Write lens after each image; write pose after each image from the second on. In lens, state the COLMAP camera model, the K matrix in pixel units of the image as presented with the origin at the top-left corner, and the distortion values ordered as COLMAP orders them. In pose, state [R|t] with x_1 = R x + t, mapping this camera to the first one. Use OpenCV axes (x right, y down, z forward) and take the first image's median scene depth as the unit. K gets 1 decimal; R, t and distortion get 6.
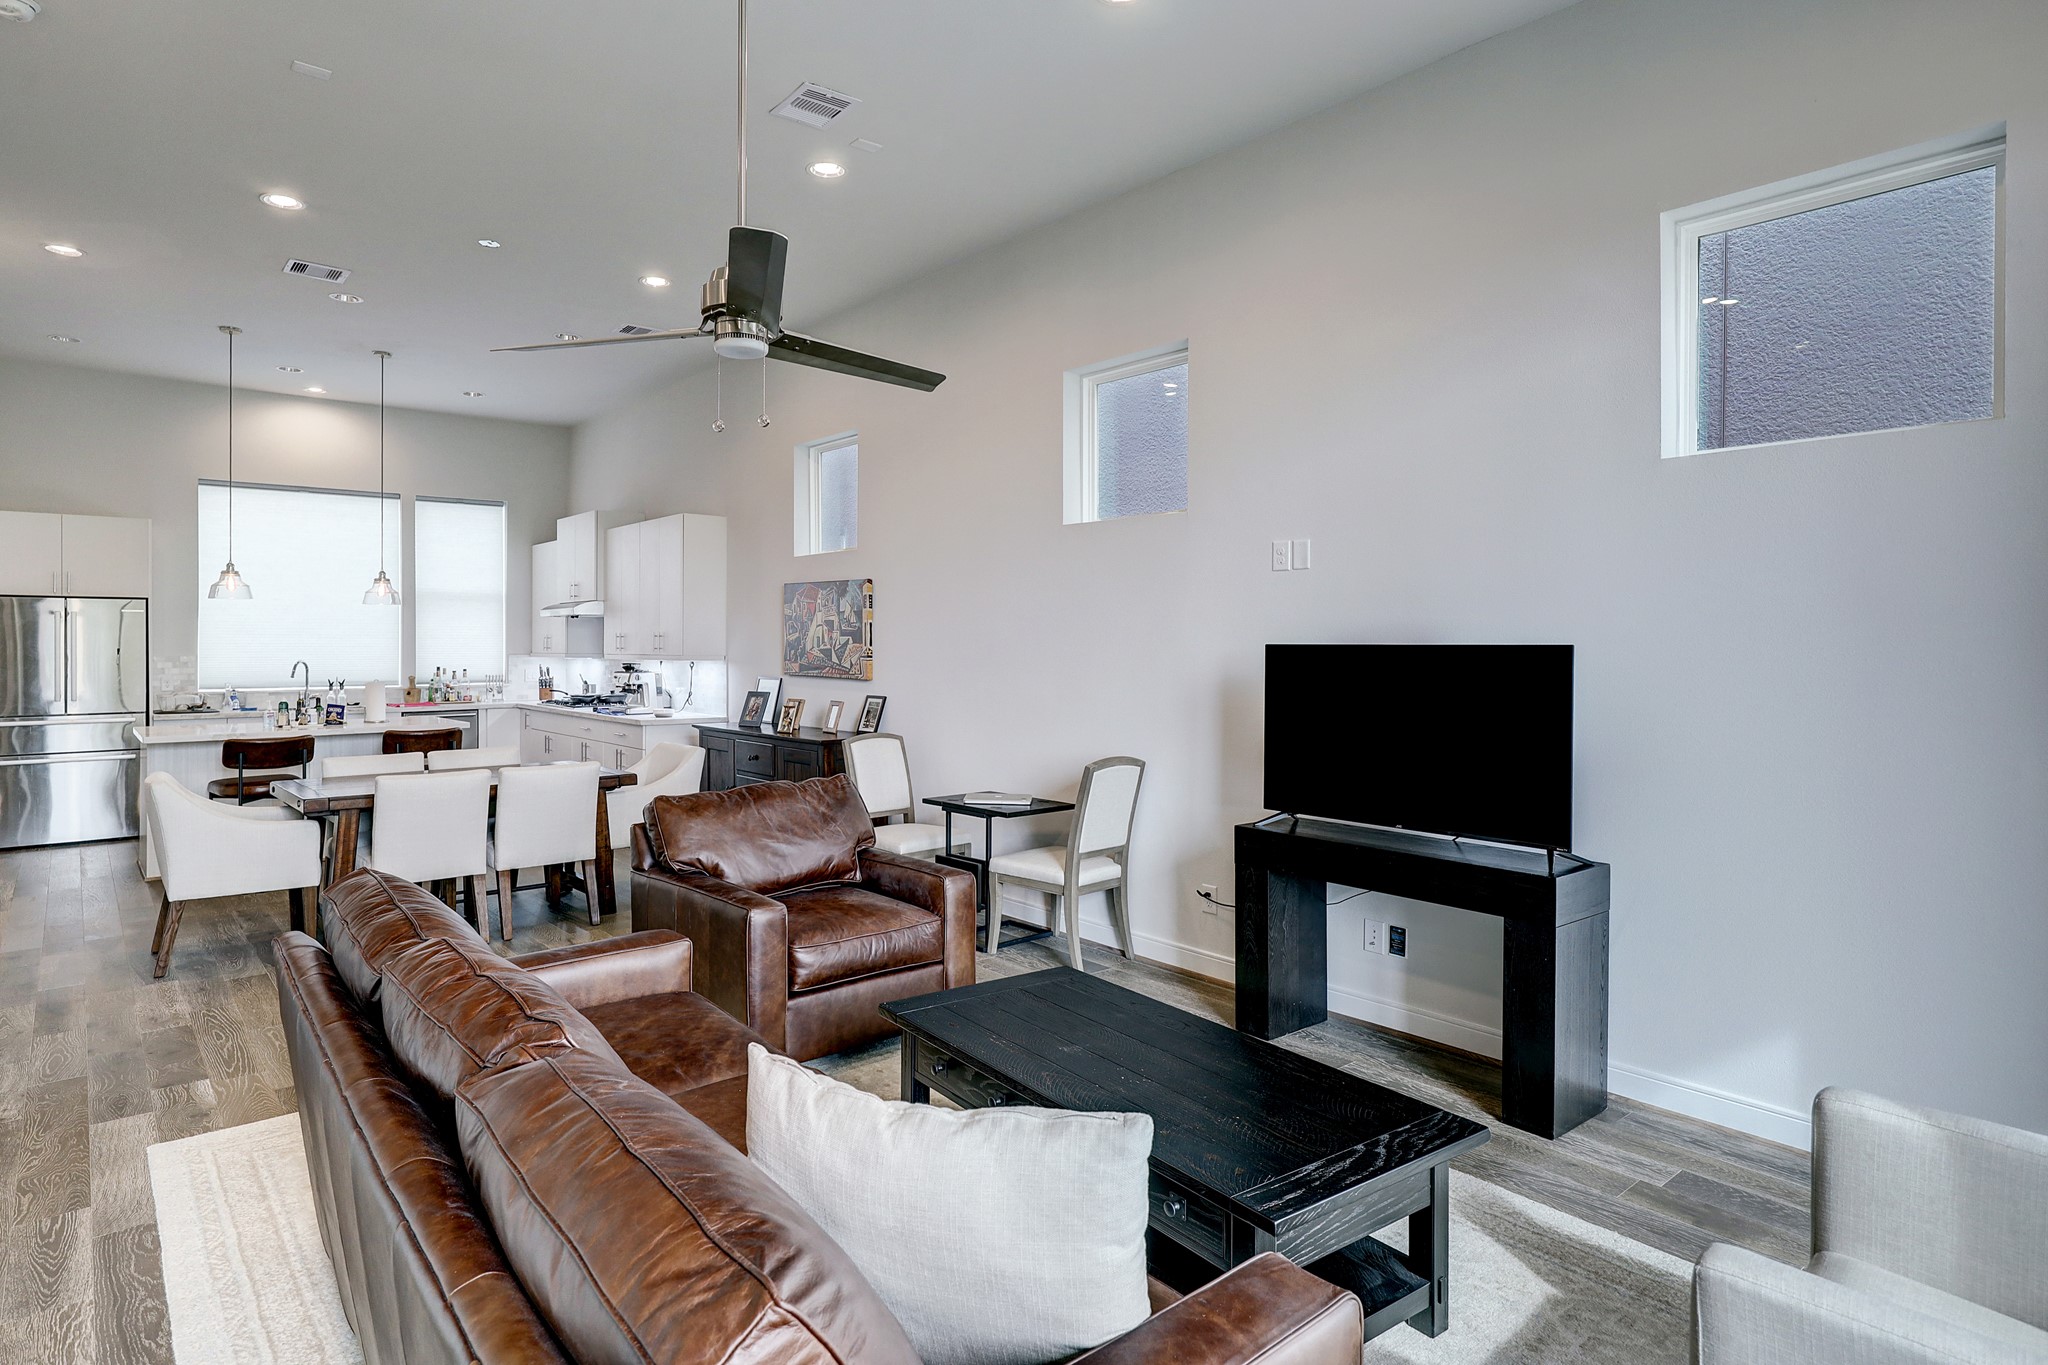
lens RADIAL K [[1076.2, 0, 1050.5], [0, 1076.2, 658.2], [0, 0, 1]] dist [-0.004742, -0.003940]
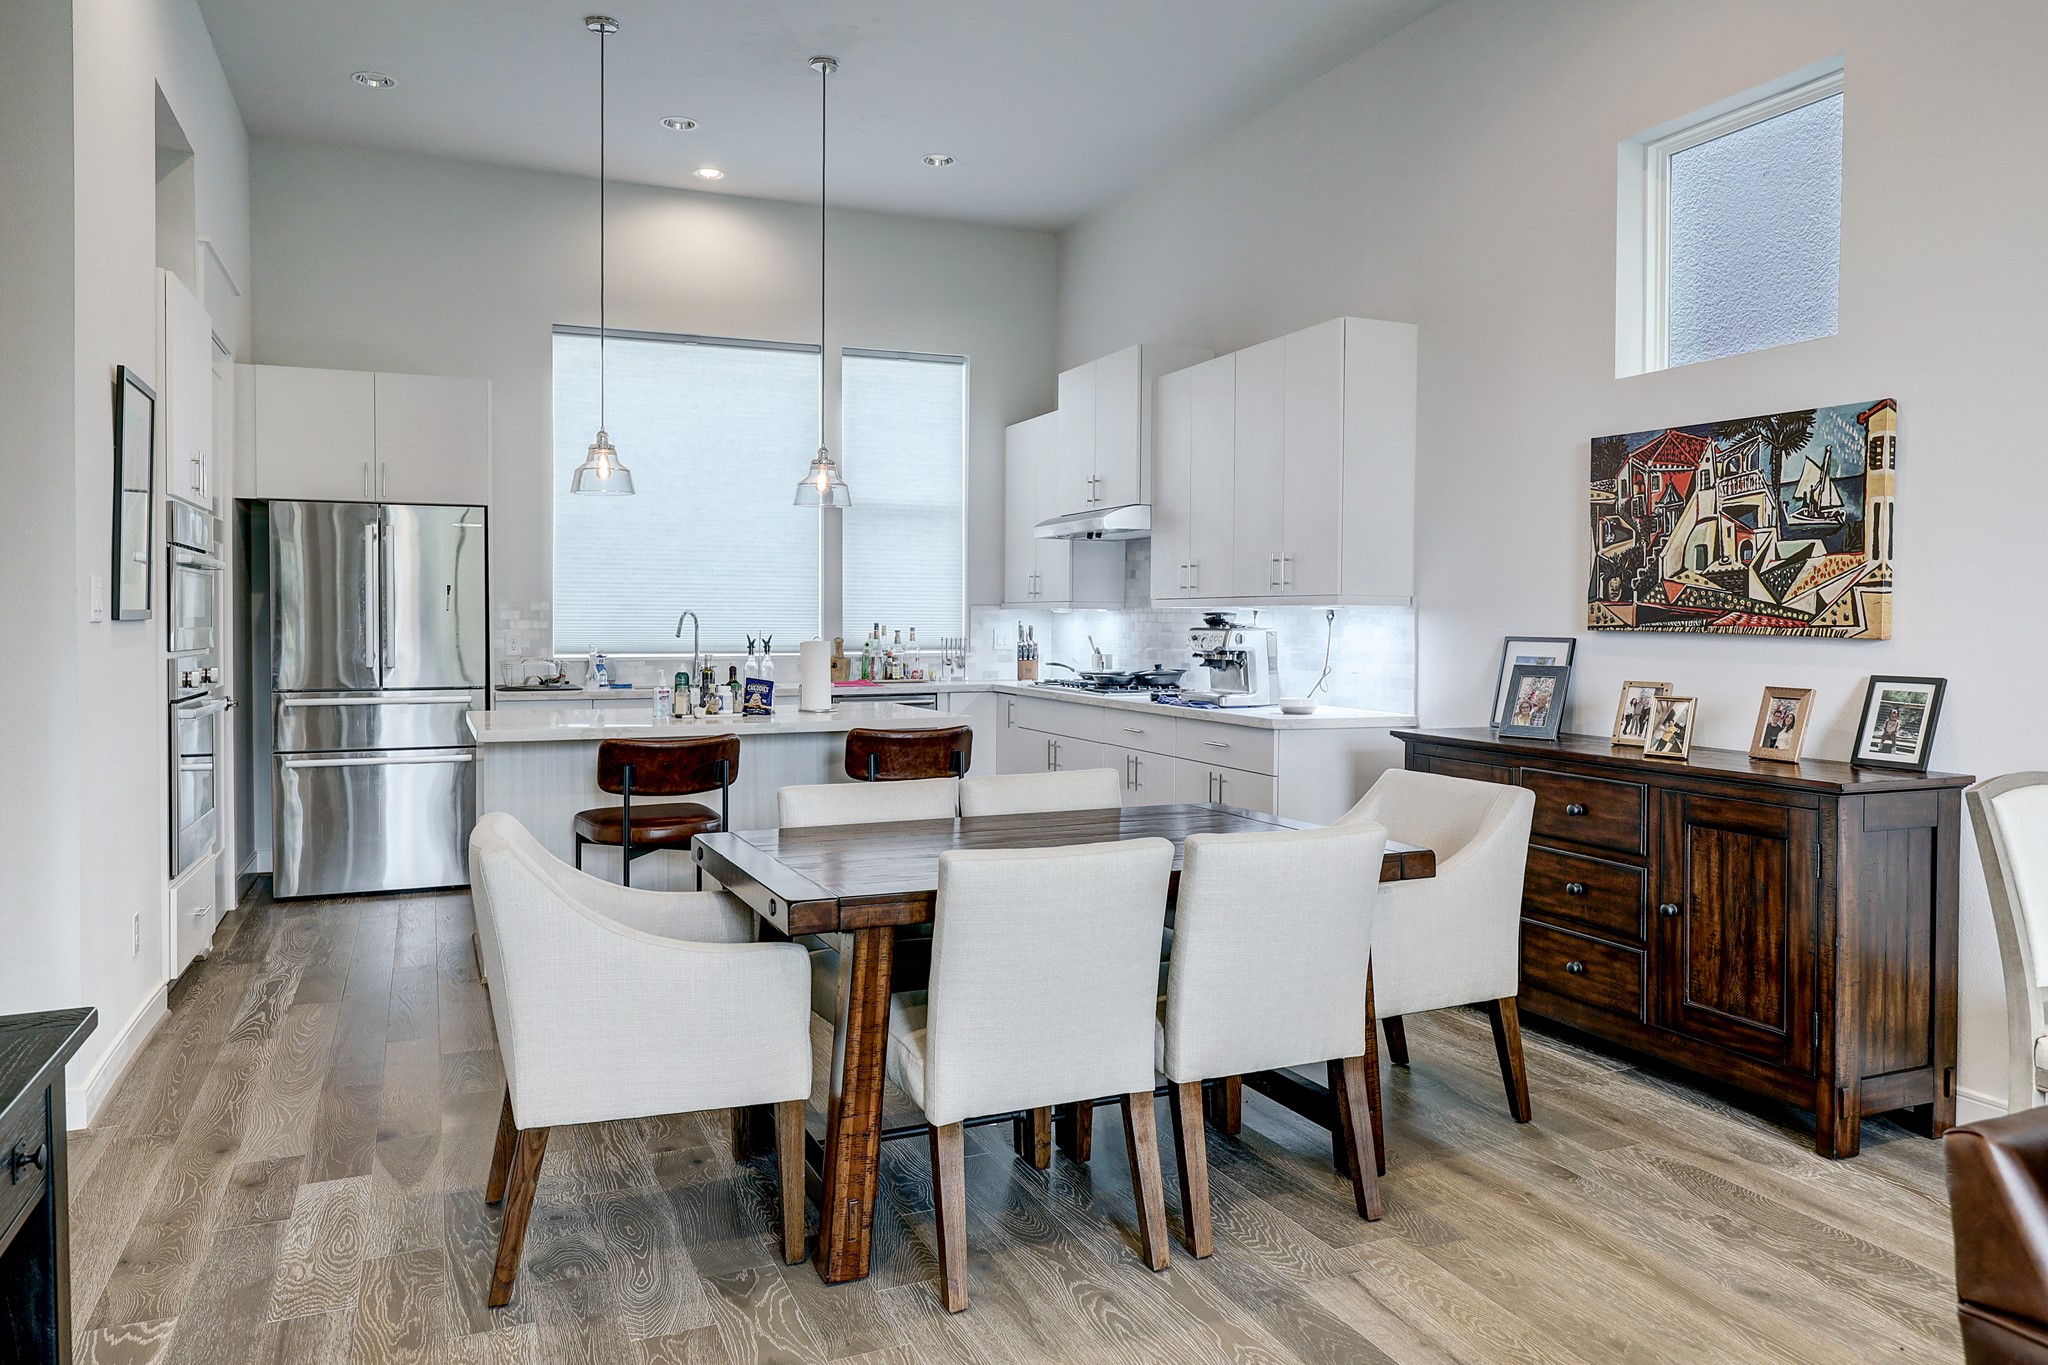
lens RADIAL K [[1427.2, 0, 1023.7], [0, 1427.2, 673.8], [0, 0, 1]] dist [-0.025396, 0.001061]
pose [[0.940452, 0.013837, -0.339646, -0.271825], [-0.004903, 0.999619, 0.027146, 0.018680], [0.339892, -0.023864, 0.940162, 0.331430]]
